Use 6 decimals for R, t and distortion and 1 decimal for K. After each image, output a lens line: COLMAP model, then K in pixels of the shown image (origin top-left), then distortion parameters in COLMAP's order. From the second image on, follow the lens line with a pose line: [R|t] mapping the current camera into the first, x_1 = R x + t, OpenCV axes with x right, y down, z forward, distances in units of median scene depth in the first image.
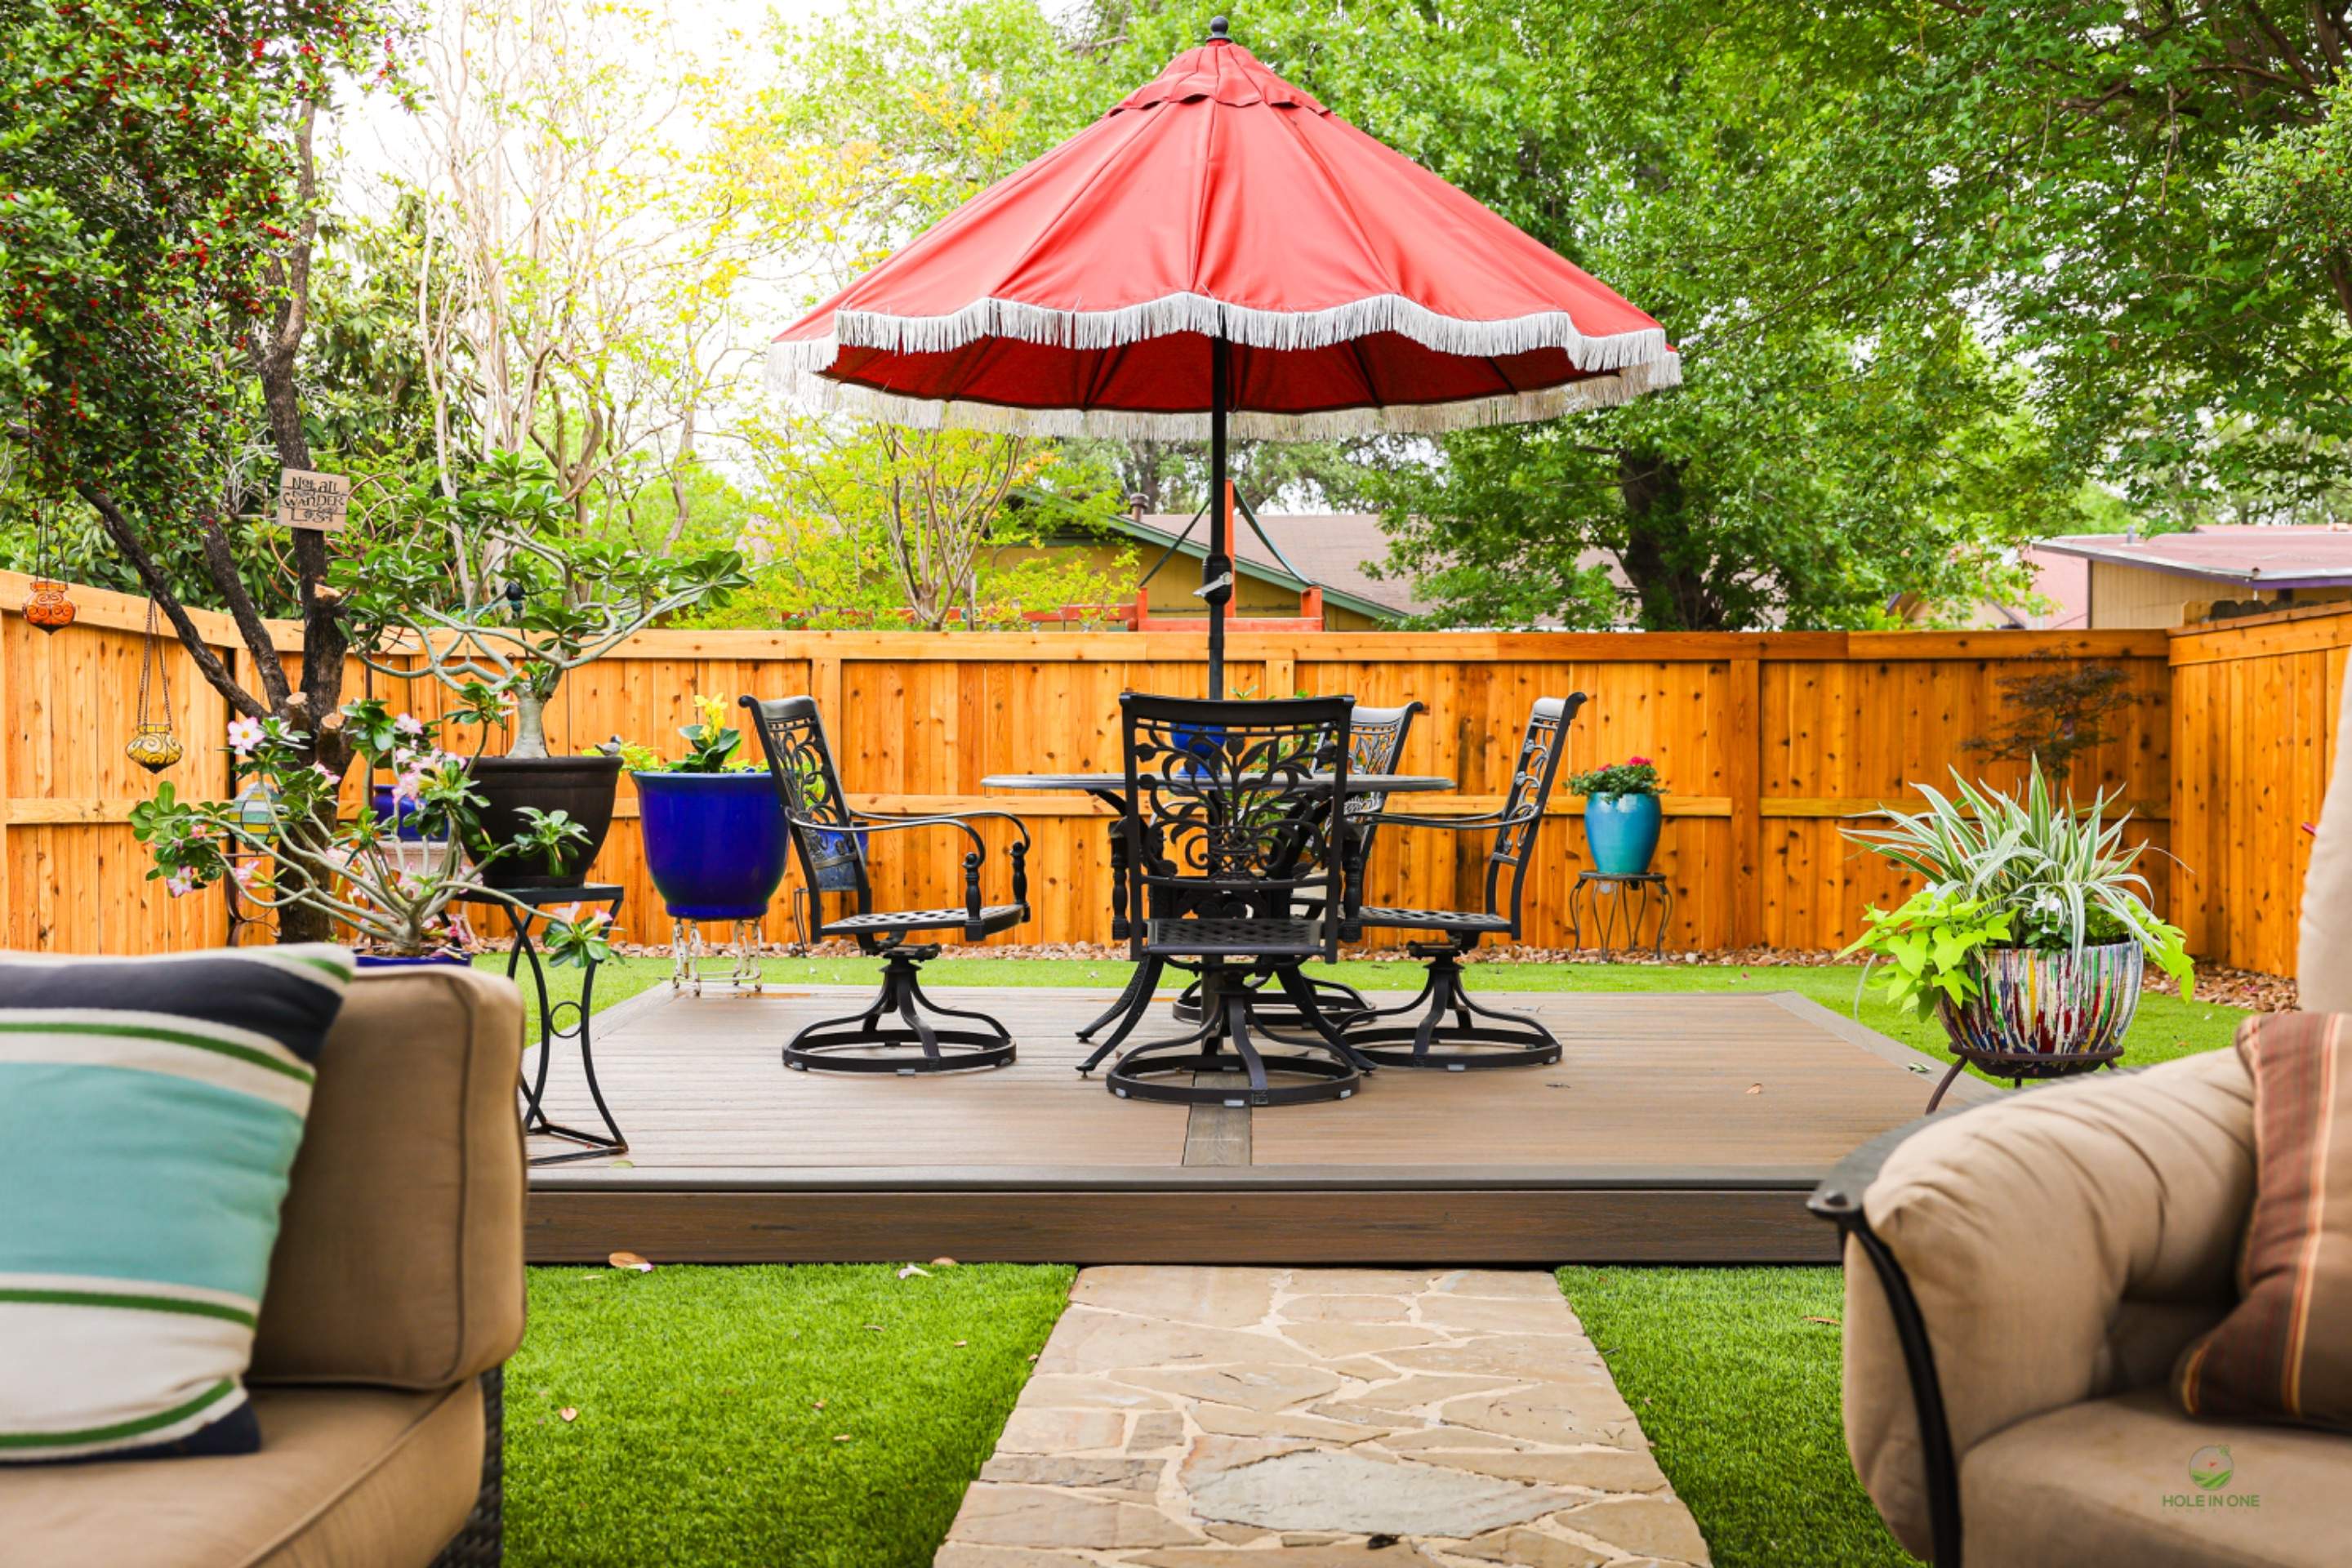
lens RADIAL K [[2519.7, 0, 1163.3], [0, 2519.7, 792.8], [0, 0, 1]] dist [0.028144, 0.000000]
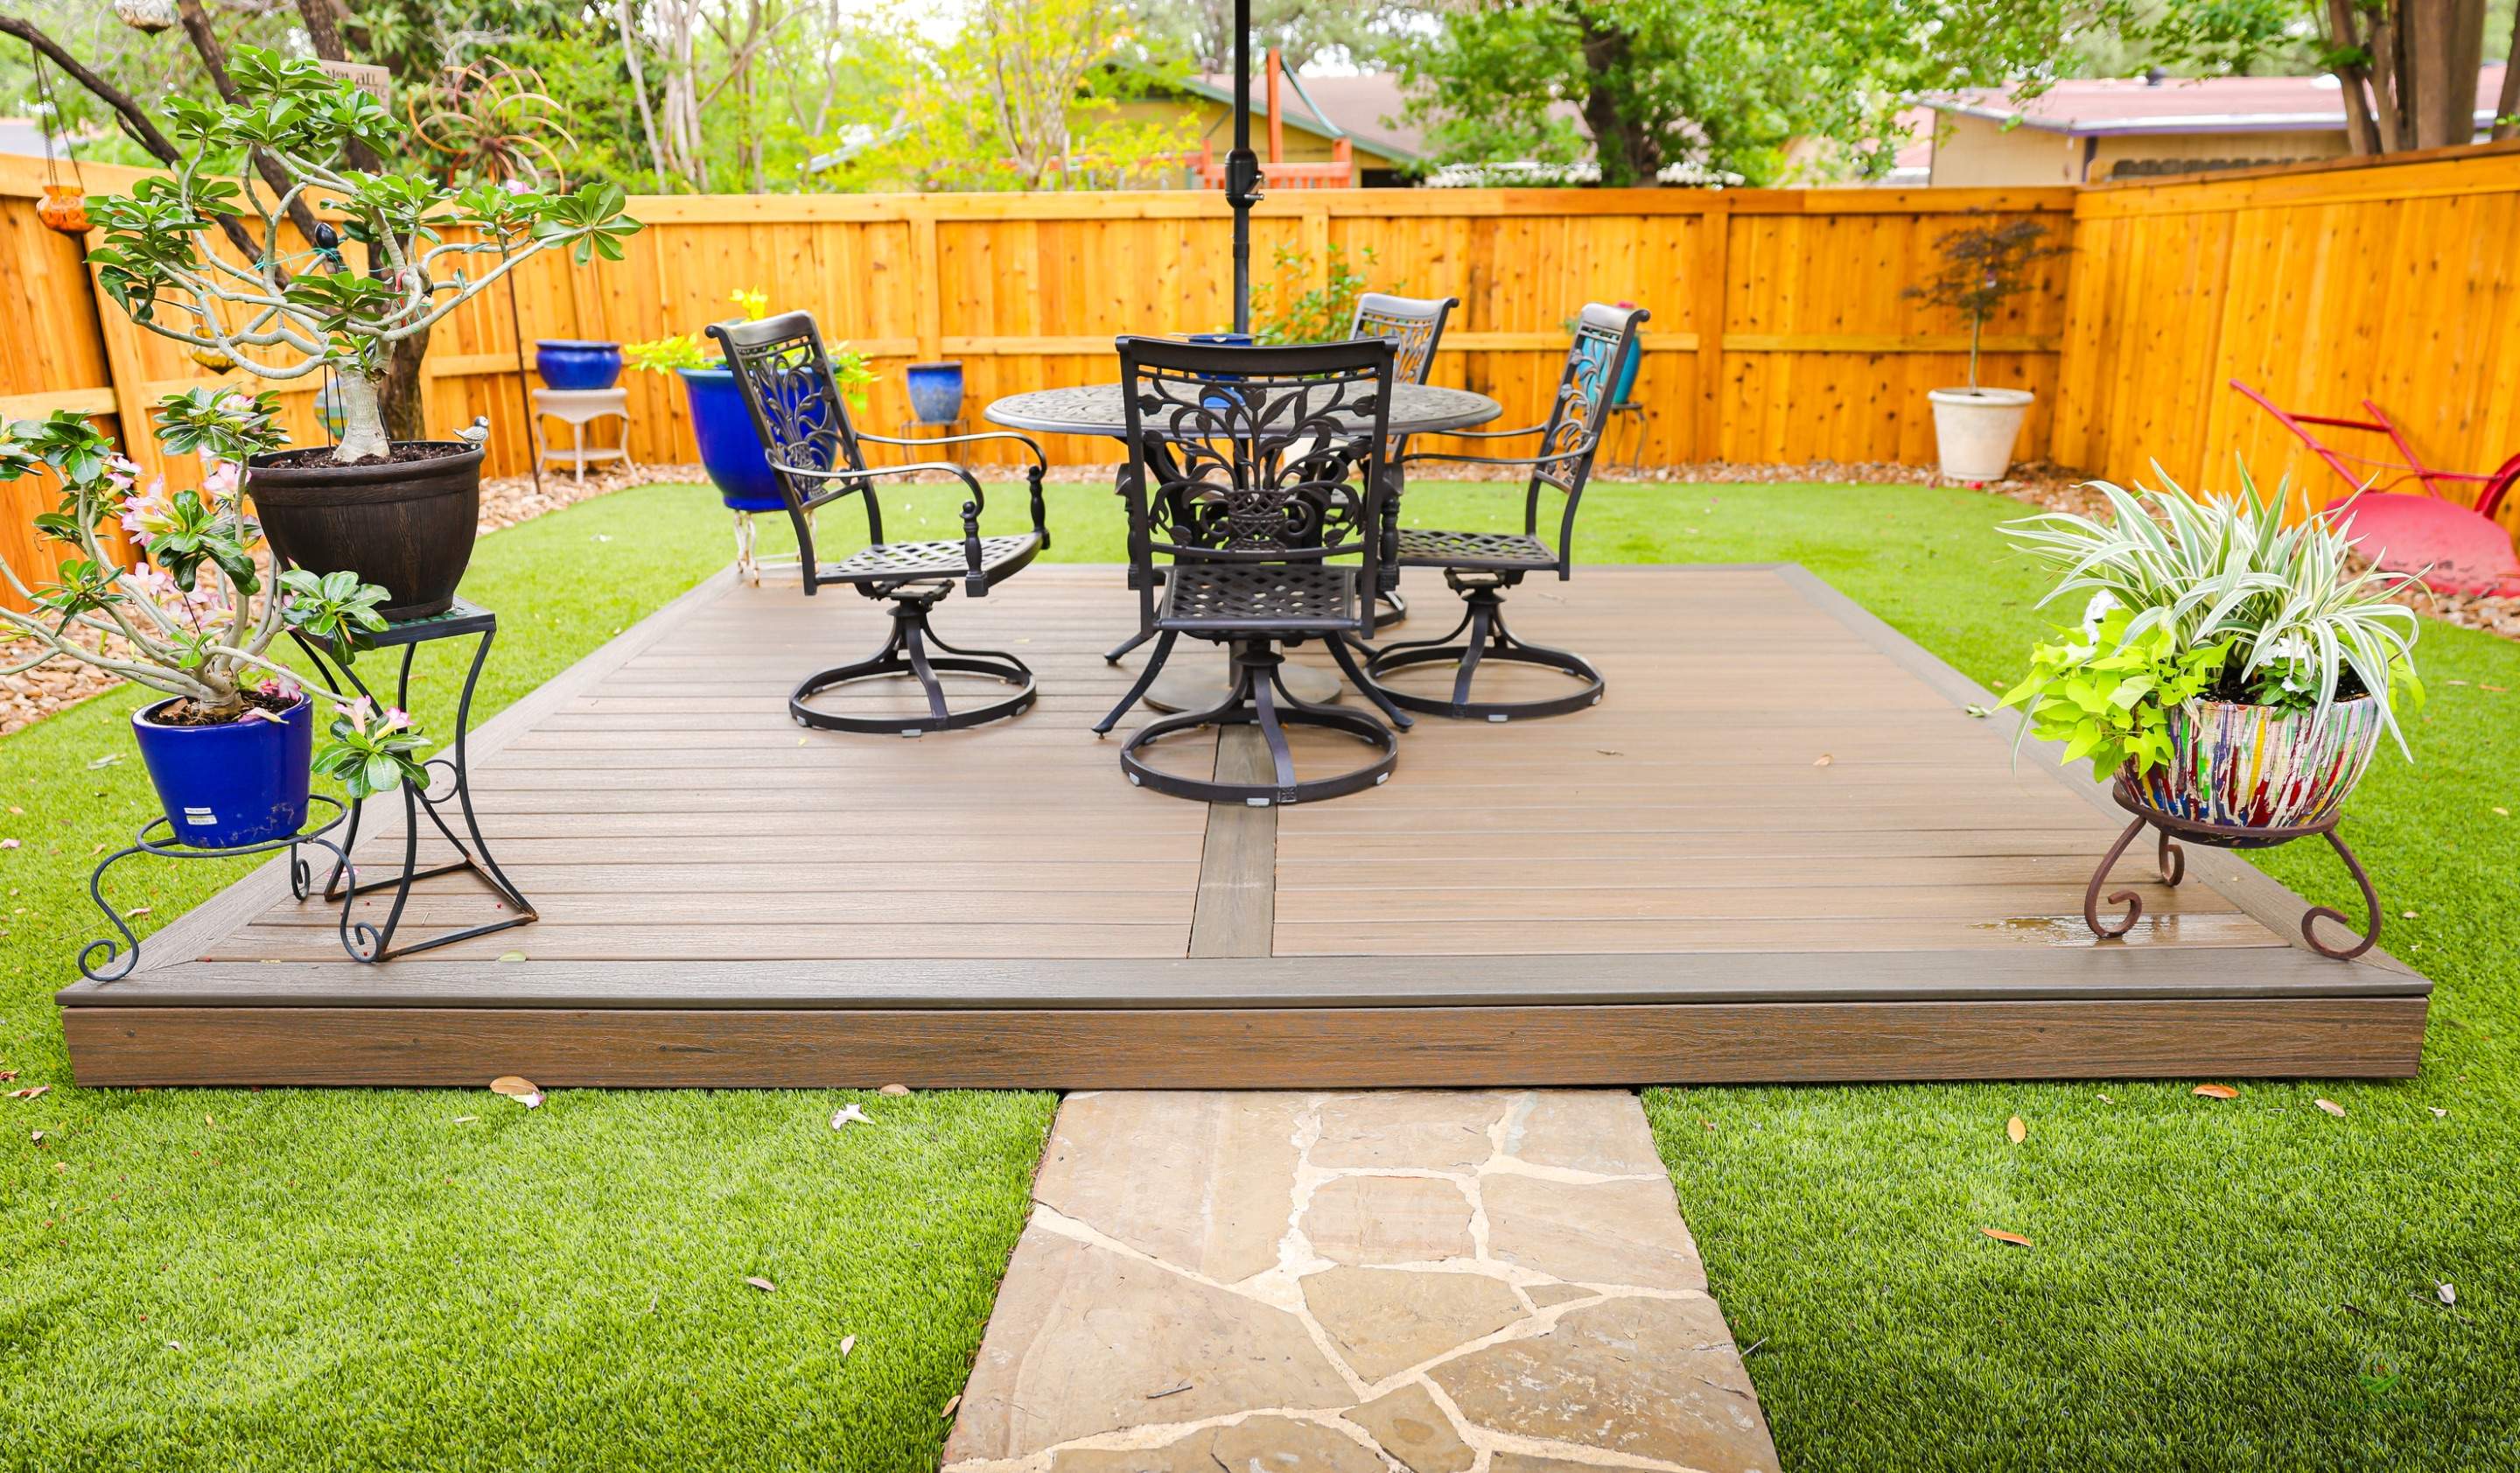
lens RADIAL K [[1719.5, 0, 1249.4], [0, 1719.5, 706.9], [0, 0, 1]] dist [-0.055086, 0.031056]
pose [[0.999926, -0.011406, 0.004272, 0.019207], [0.010022, 0.969824, 0.243600, -0.048836], [-0.006922, -0.243539, 0.969866, 0.351235]]
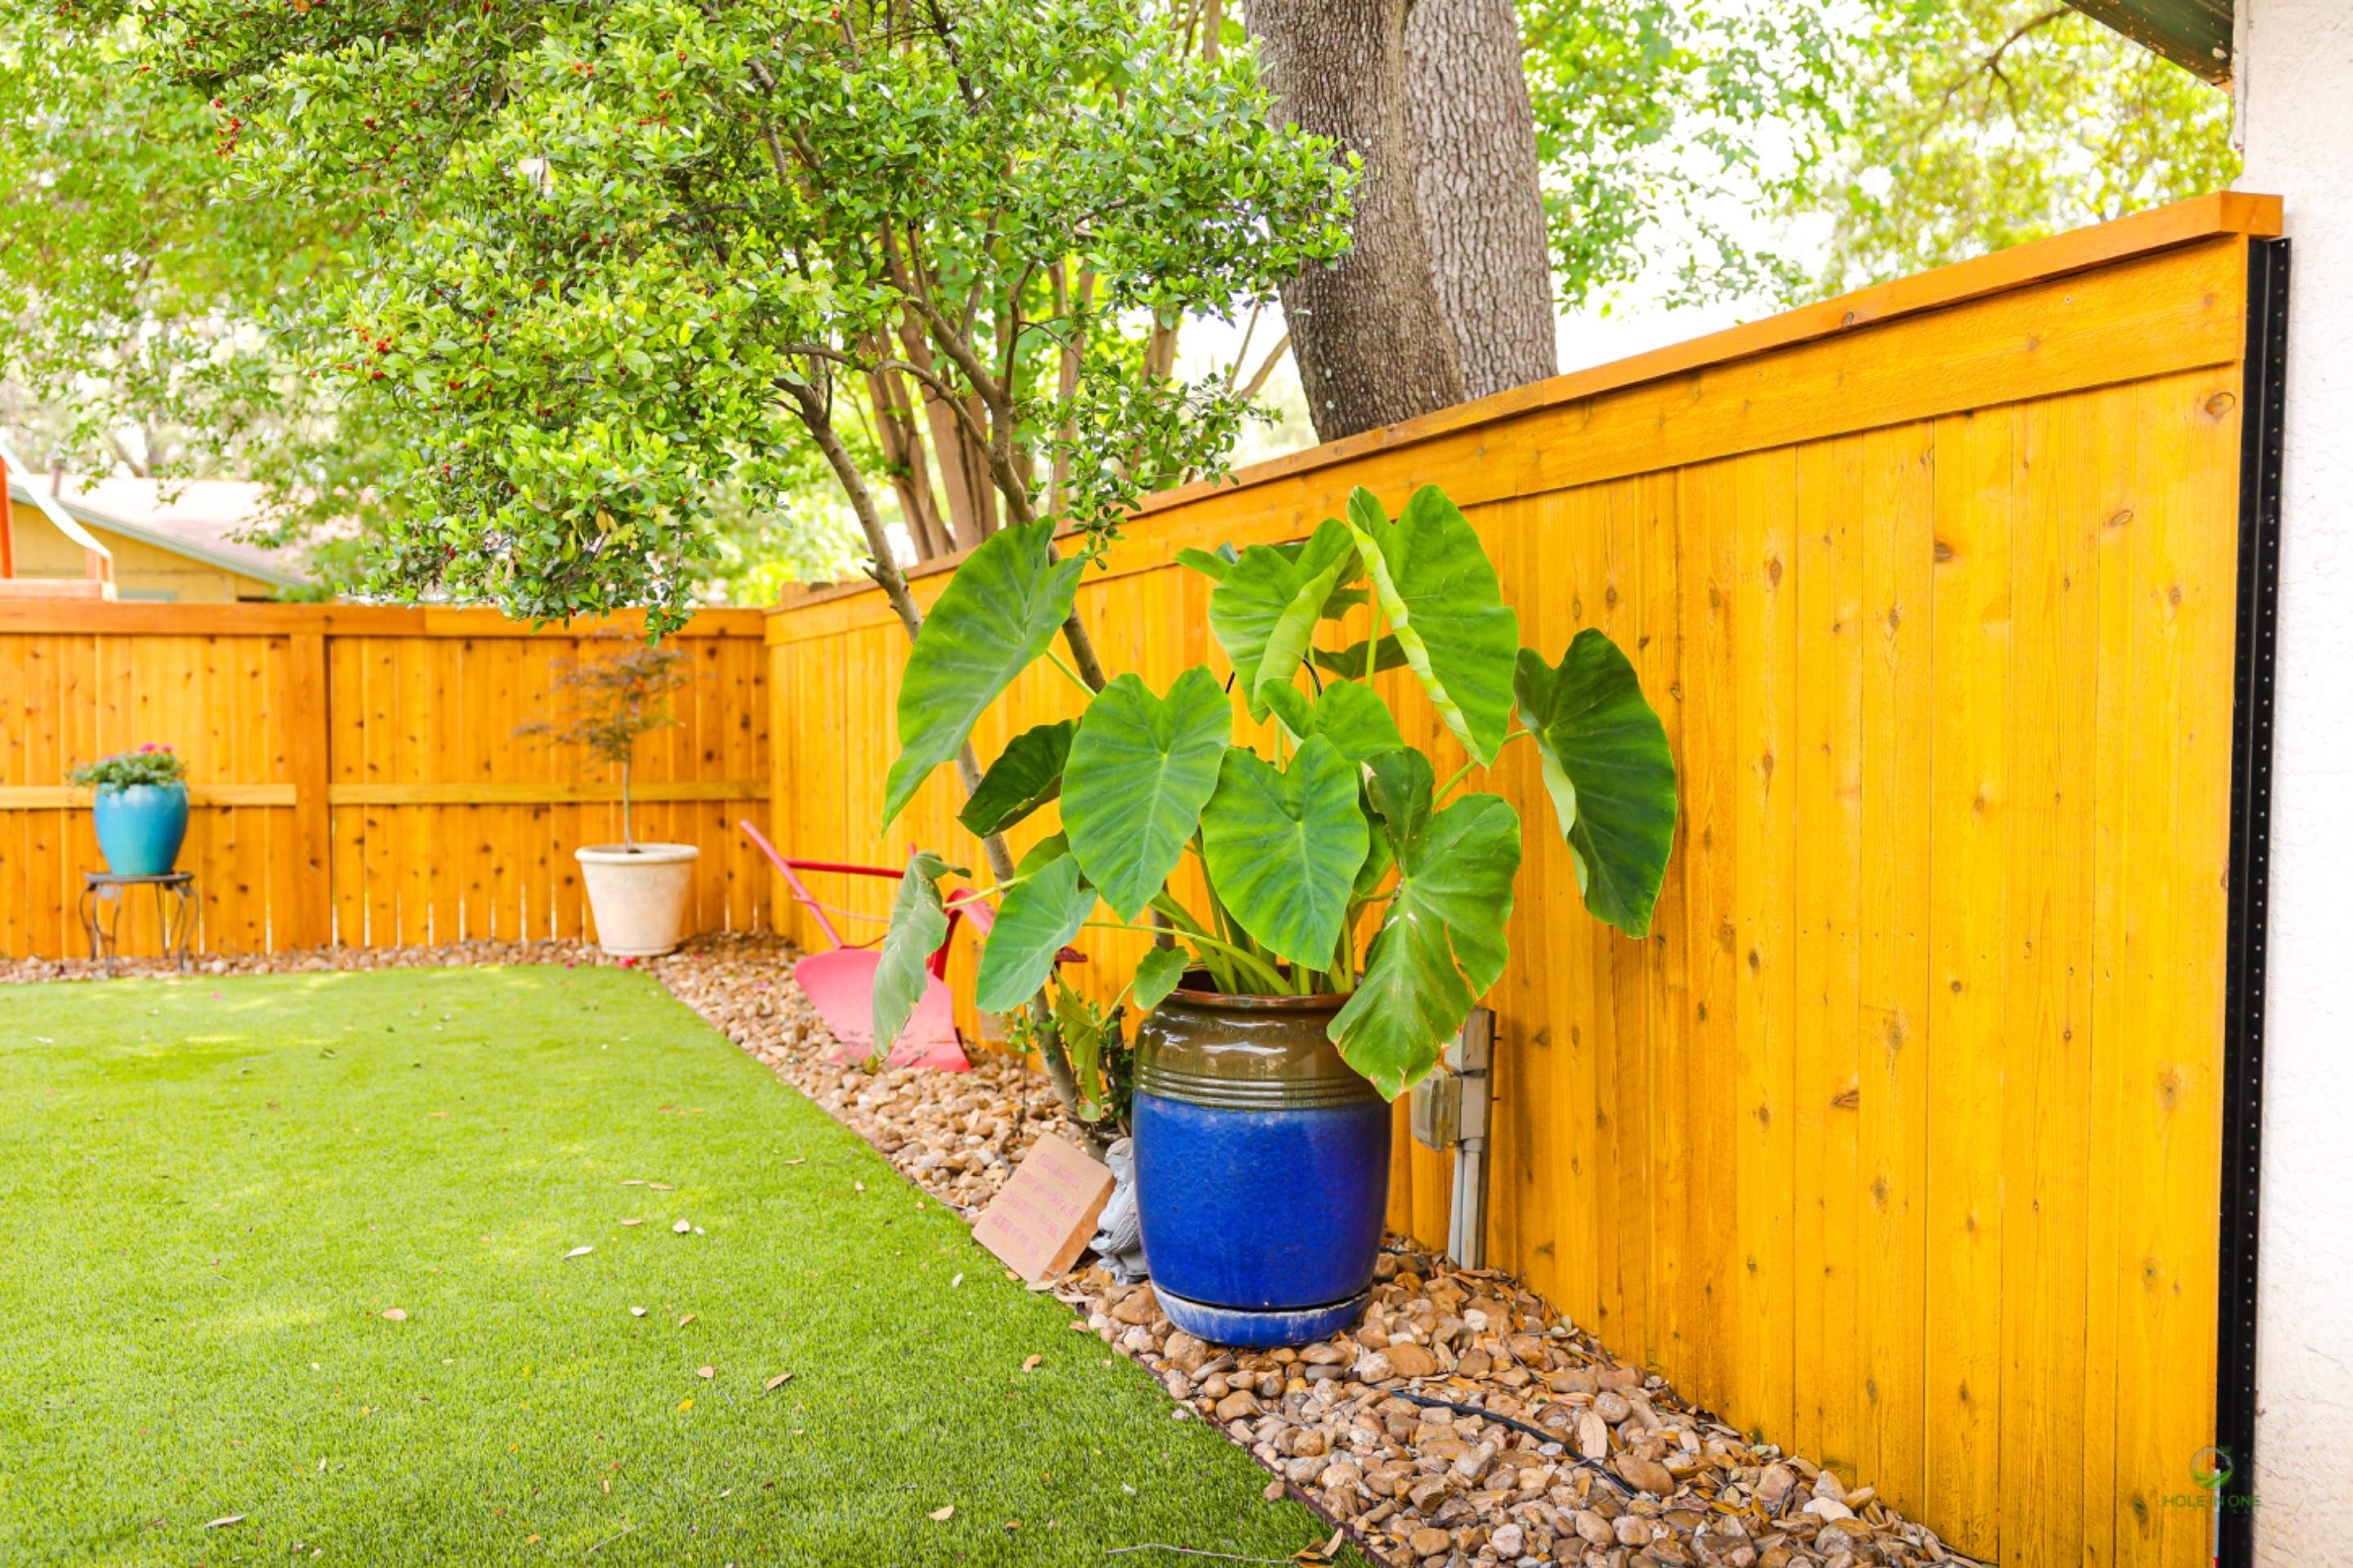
lens RADIAL K [[2075.6, 0, 1193.9], [0, 2075.6, 783.3], [0, 0, 1]] dist [-0.008993, 0.018768]
pose [[0.921578, -0.016727, 0.387832, 0.441777], [0.007576, 0.999656, 0.025113, -0.028472], [-0.388118, -0.020206, 0.921388, 0.337095]]
